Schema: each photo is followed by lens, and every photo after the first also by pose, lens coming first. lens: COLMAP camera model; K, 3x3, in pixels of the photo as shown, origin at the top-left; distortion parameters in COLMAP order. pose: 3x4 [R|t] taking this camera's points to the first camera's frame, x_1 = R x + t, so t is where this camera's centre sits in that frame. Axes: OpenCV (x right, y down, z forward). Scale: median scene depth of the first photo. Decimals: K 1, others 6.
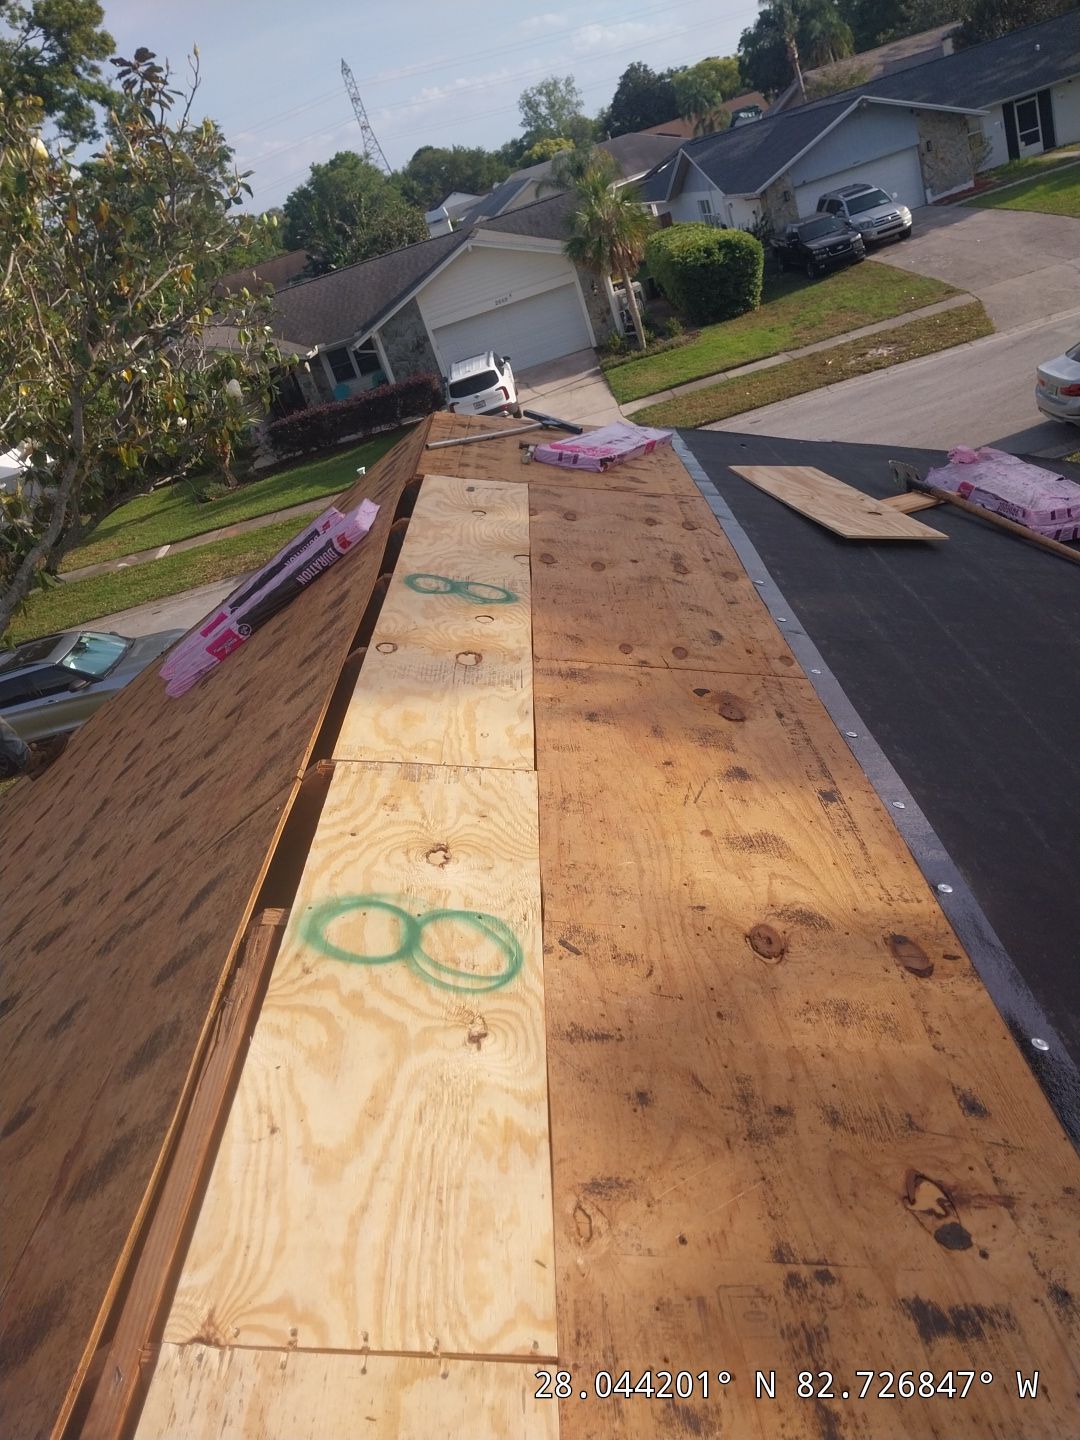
lens RADIAL K [[1114.6, 0, 537.8], [0, 1114.6, 728.2], [0, 0, 1]] dist [0.003659, -0.033028]
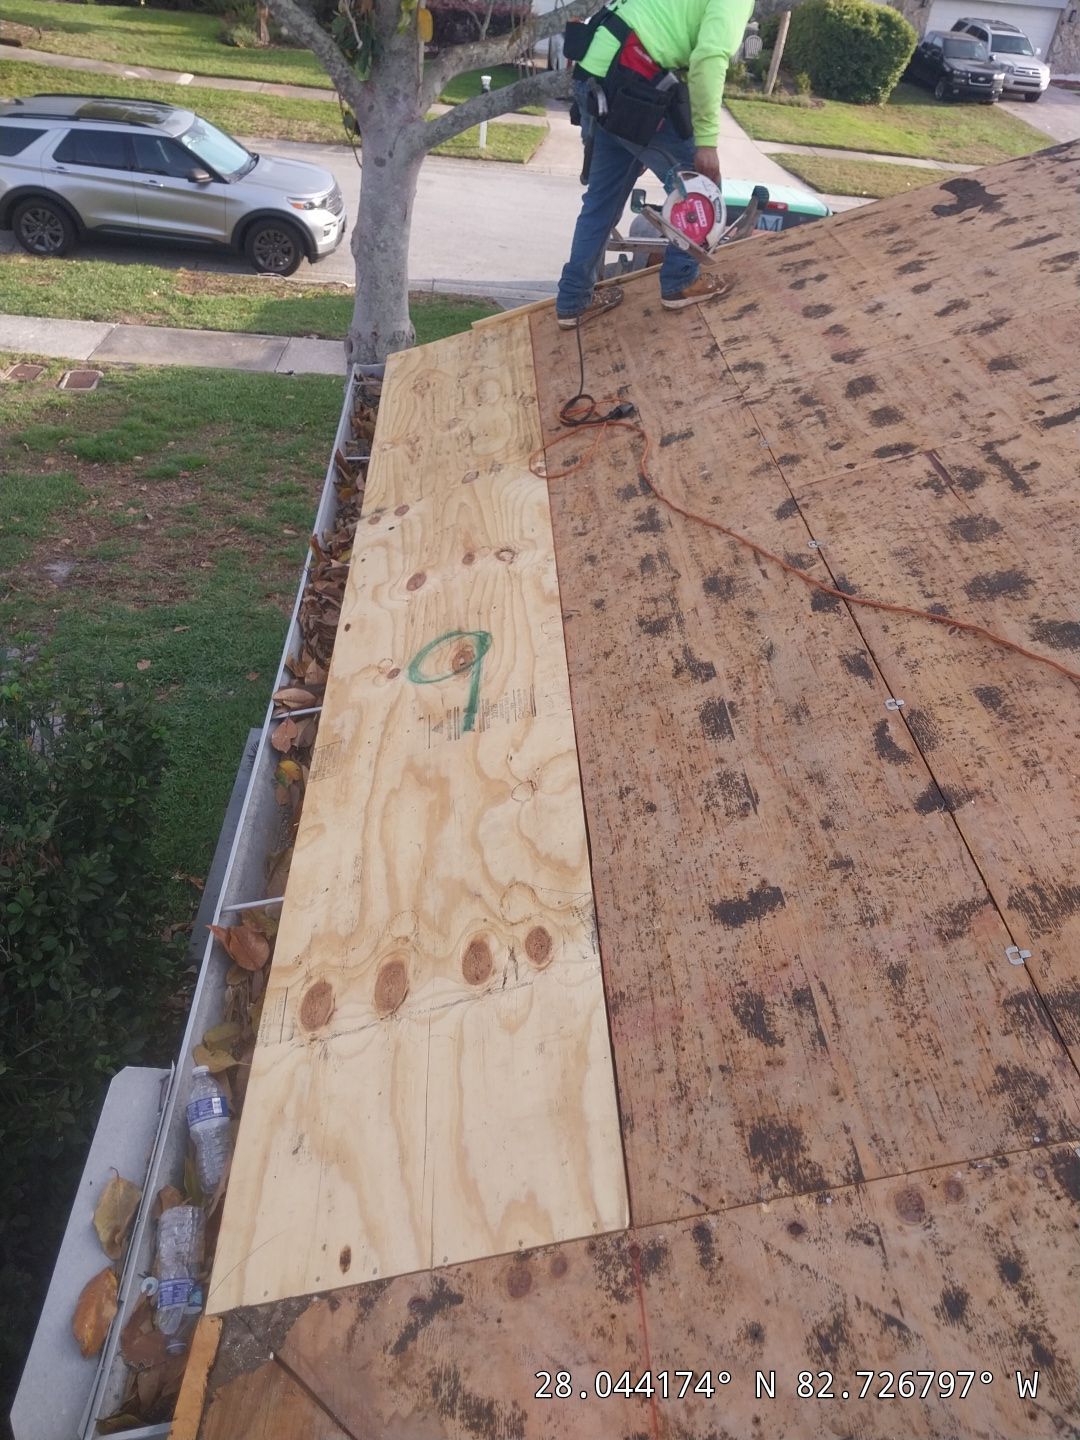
lens RADIAL K [[1114.6, 0, 537.8], [0, 1114.6, 728.2], [0, 0, 1]] dist [0.003659, -0.033028]
pose [[0.918855, 0.292839, 0.264482, -0.144293], [-0.336673, 0.931394, 0.138404, 0.065983], [-0.205807, -0.216217, 0.954408, 0.067691]]
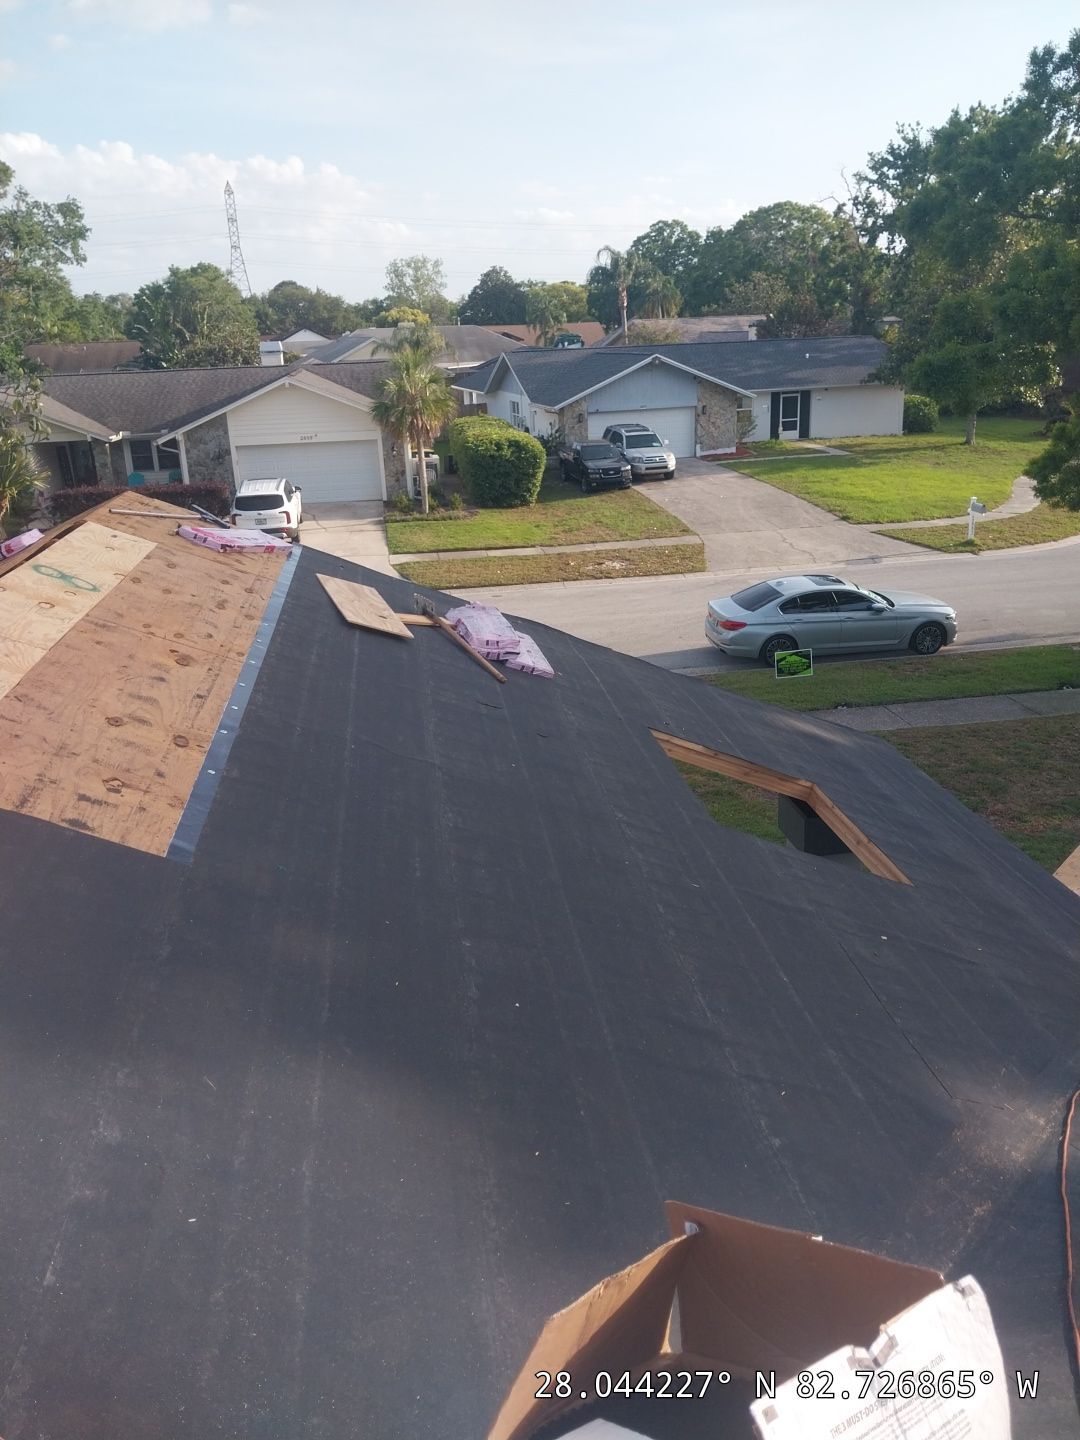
lens RADIAL K [[1110.8, 0, 540.3], [0, 1110.8, 742.7], [0, 0, 1]] dist [0.077124, -0.252965]
pose [[0.957183, 0.209085, 0.200212, 0.027325], [-0.181748, 0.972364, -0.146546, 0.019147], [-0.225320, 0.103883, 0.968731, -0.062631]]
